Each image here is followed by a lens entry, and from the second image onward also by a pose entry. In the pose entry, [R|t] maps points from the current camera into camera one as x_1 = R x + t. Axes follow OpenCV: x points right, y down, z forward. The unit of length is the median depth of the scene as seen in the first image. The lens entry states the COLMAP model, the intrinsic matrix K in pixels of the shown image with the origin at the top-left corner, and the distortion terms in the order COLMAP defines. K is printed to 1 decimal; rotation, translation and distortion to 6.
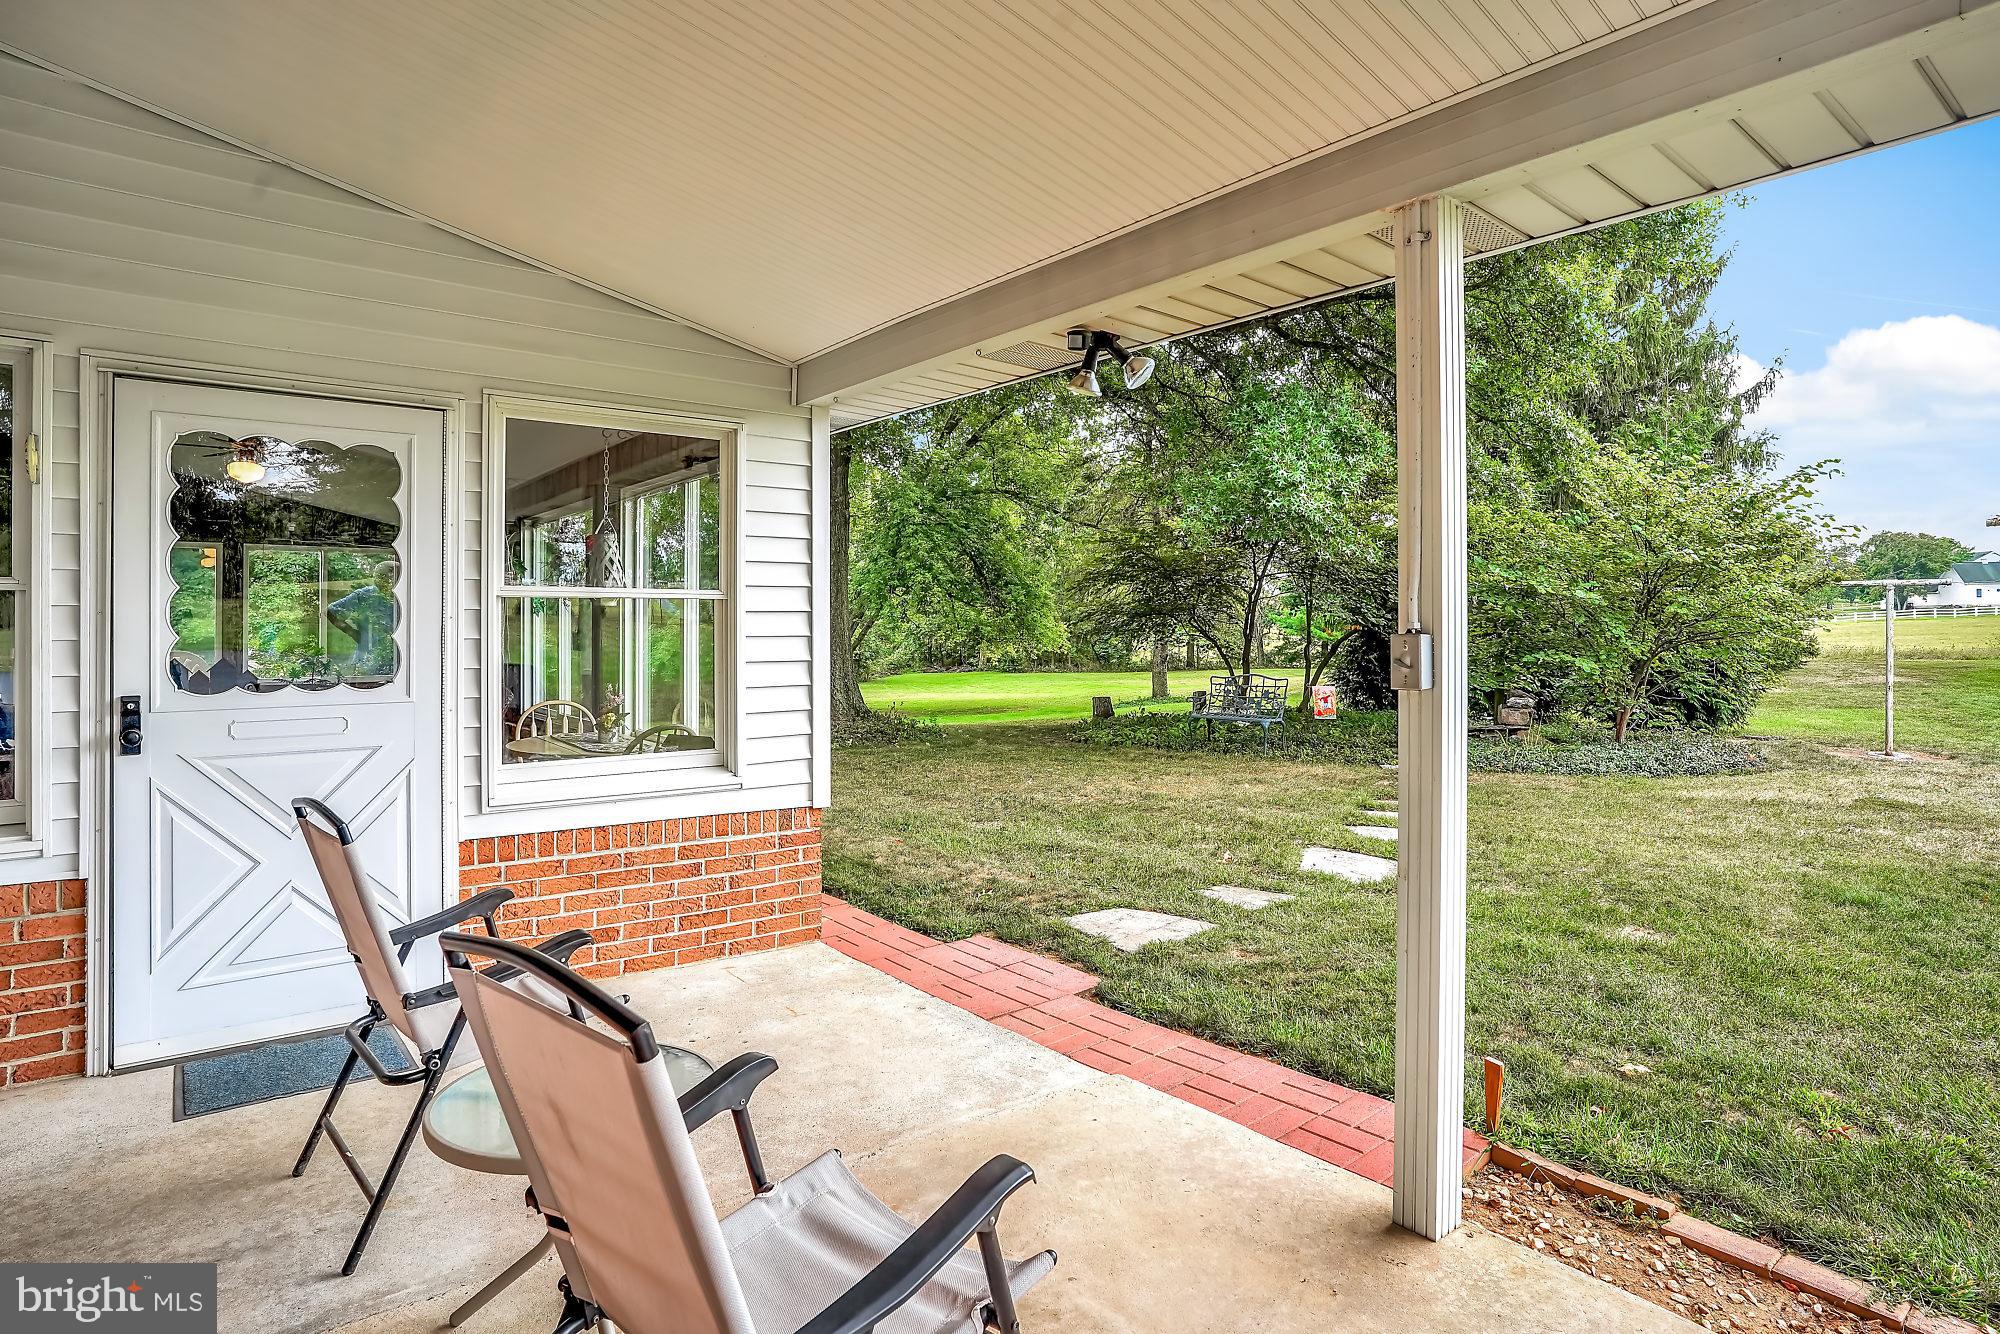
lens RADIAL K [[1105.3, 0, 1000.0], [0, 1105.3, 667.0], [0, 0, 1]] dist [0.001712, 0.000237]
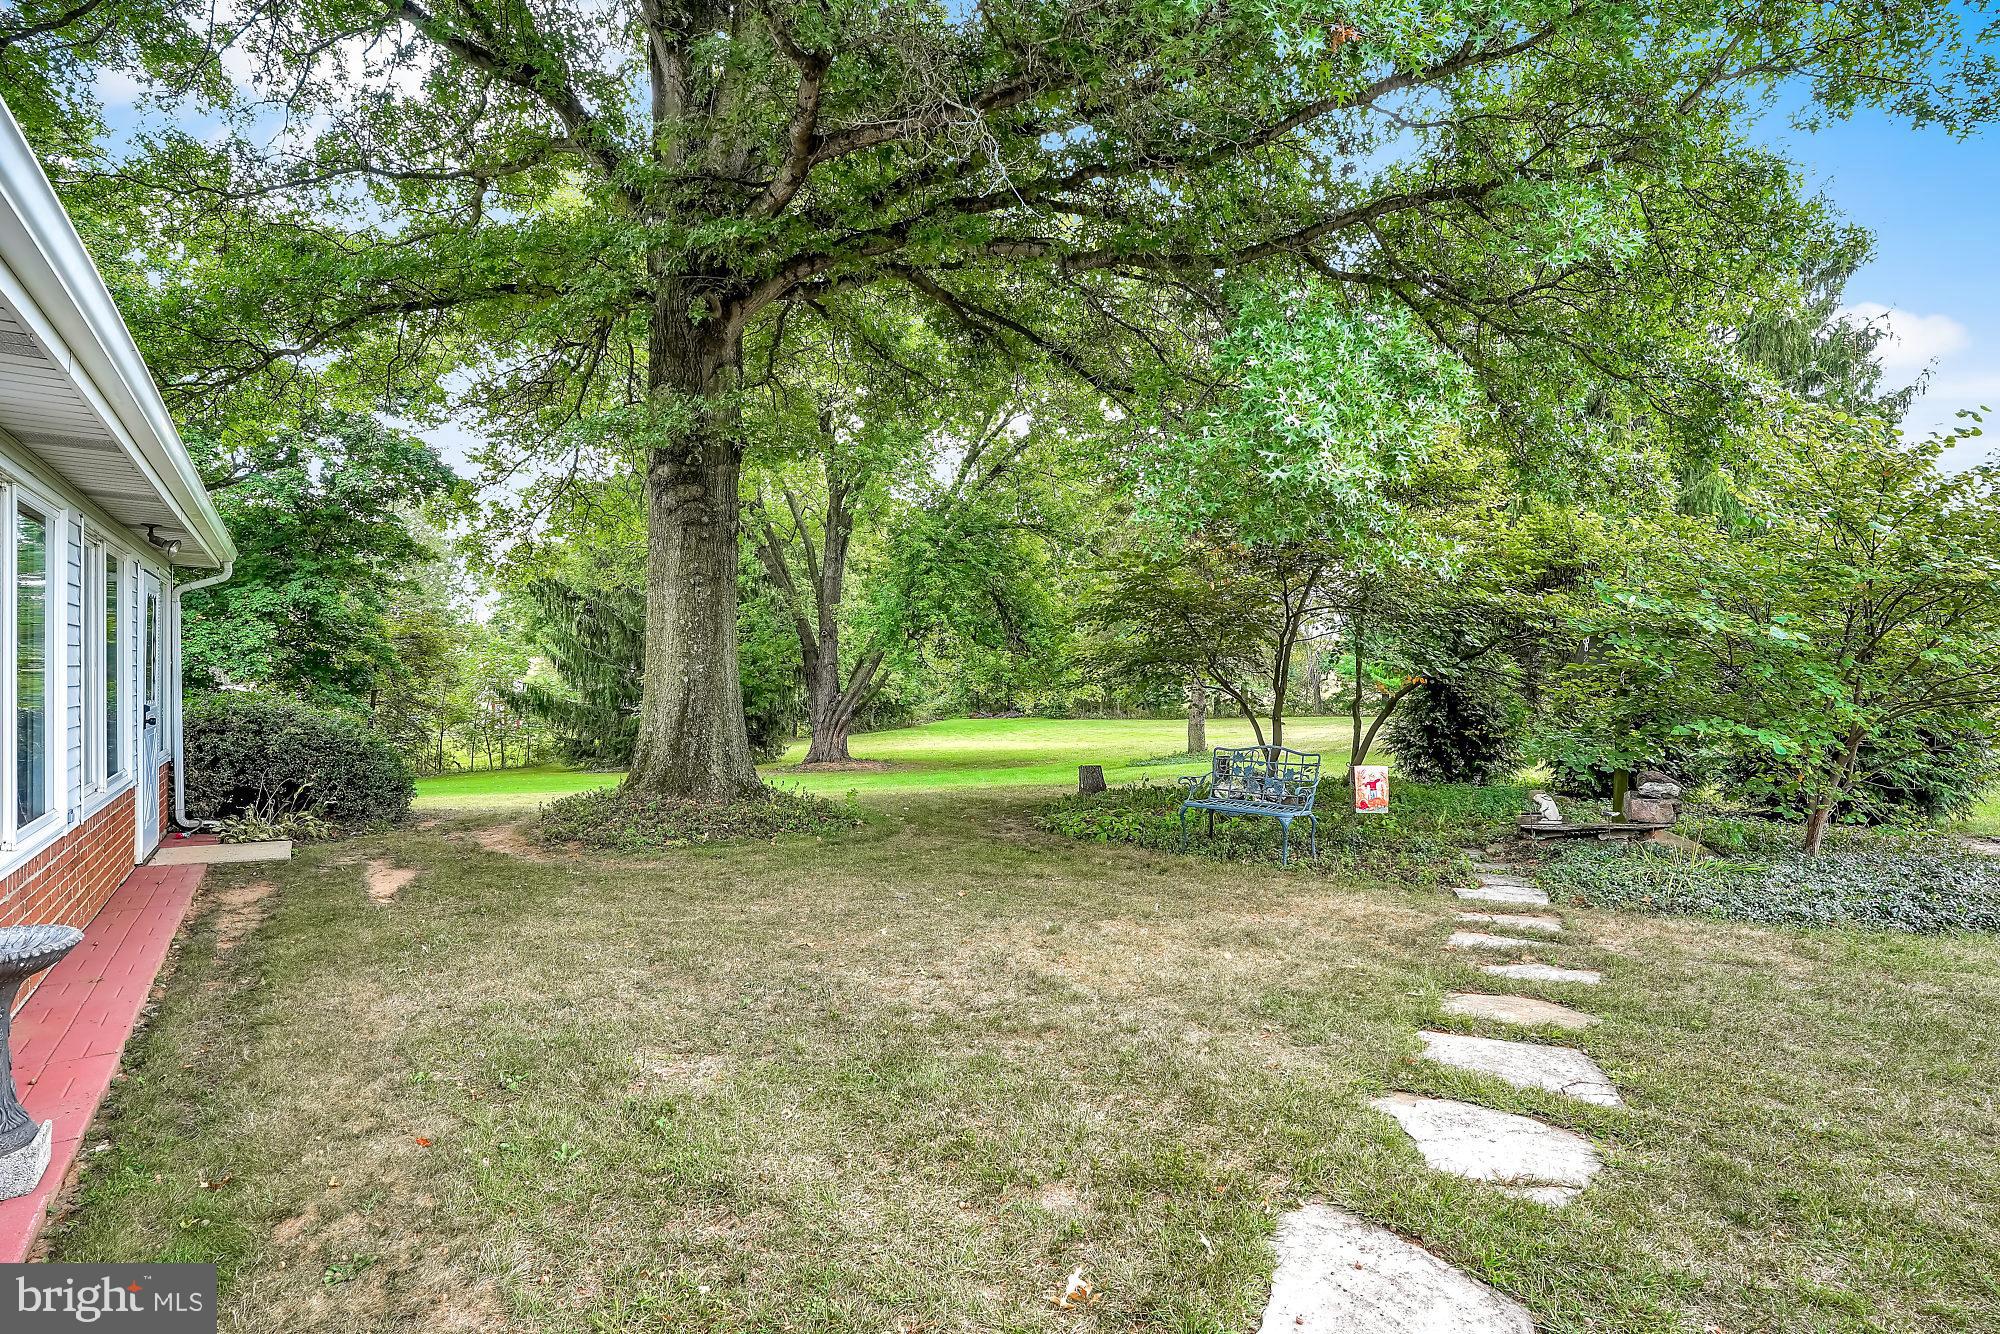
lens RADIAL K [[1082.5, 0, 1001.4], [0, 1082.5, 713.5], [0, 0, 1]] dist [-0.002774, -0.000385]
pose [[0.998382, 0.005875, -0.056564, 0.064738], [-0.005697, 0.999978, 0.003311, -0.010589], [0.056582, -0.002983, 0.998394, 0.200699]]
